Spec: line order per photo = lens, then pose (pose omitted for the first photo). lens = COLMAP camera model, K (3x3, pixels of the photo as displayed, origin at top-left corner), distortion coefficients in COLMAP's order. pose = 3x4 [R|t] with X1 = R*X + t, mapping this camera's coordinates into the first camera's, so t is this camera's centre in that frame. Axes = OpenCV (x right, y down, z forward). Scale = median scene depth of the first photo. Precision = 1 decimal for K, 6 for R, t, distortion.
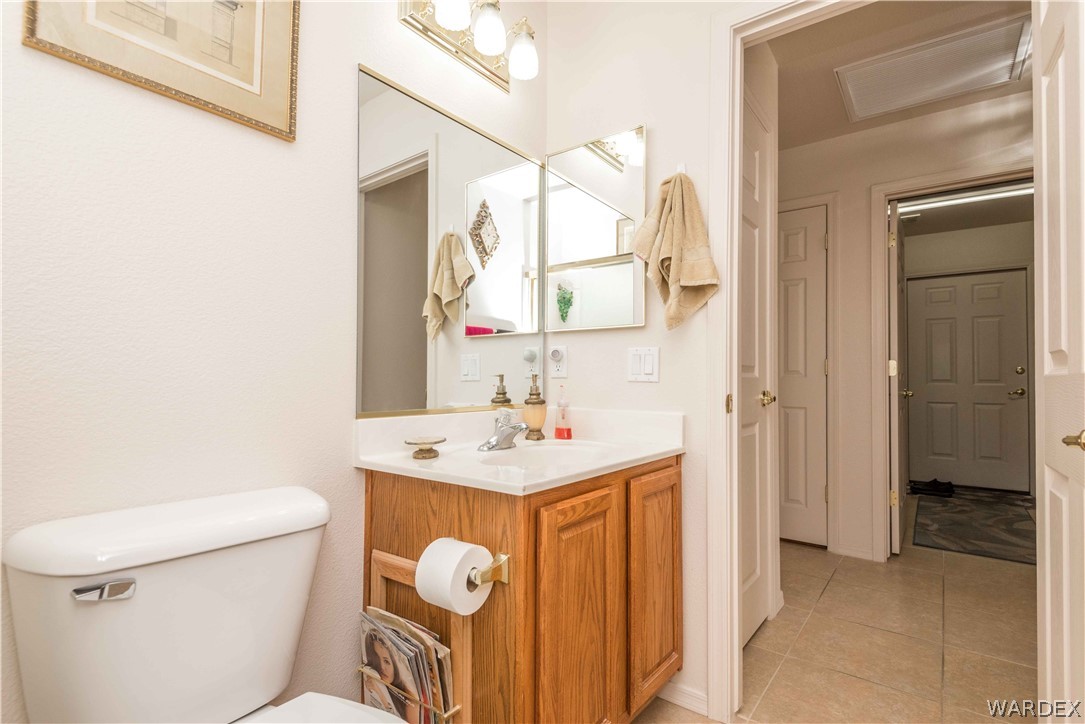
lens RADIAL K [[492.7, 0, 545.8], [0, 492.7, 361.3], [0, 0, 1]] dist [0.042588, -0.022367]
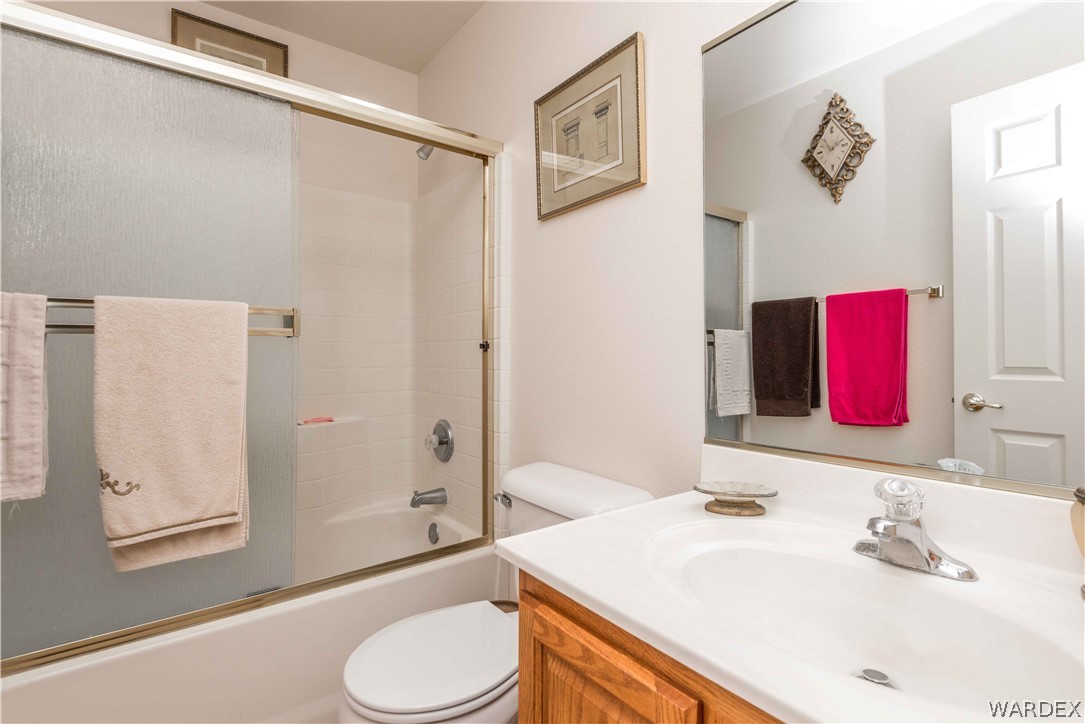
lens RADIAL K [[492.7, 0, 545.8], [0, 492.7, 361.3], [0, 0, 1]] dist [0.042588, -0.022367]
pose [[-0.239206, -0.011251, -0.970904, 0.633105], [0.033159, 0.999255, -0.019749, -0.032096], [0.970402, -0.036918, -0.238655, 1.079169]]
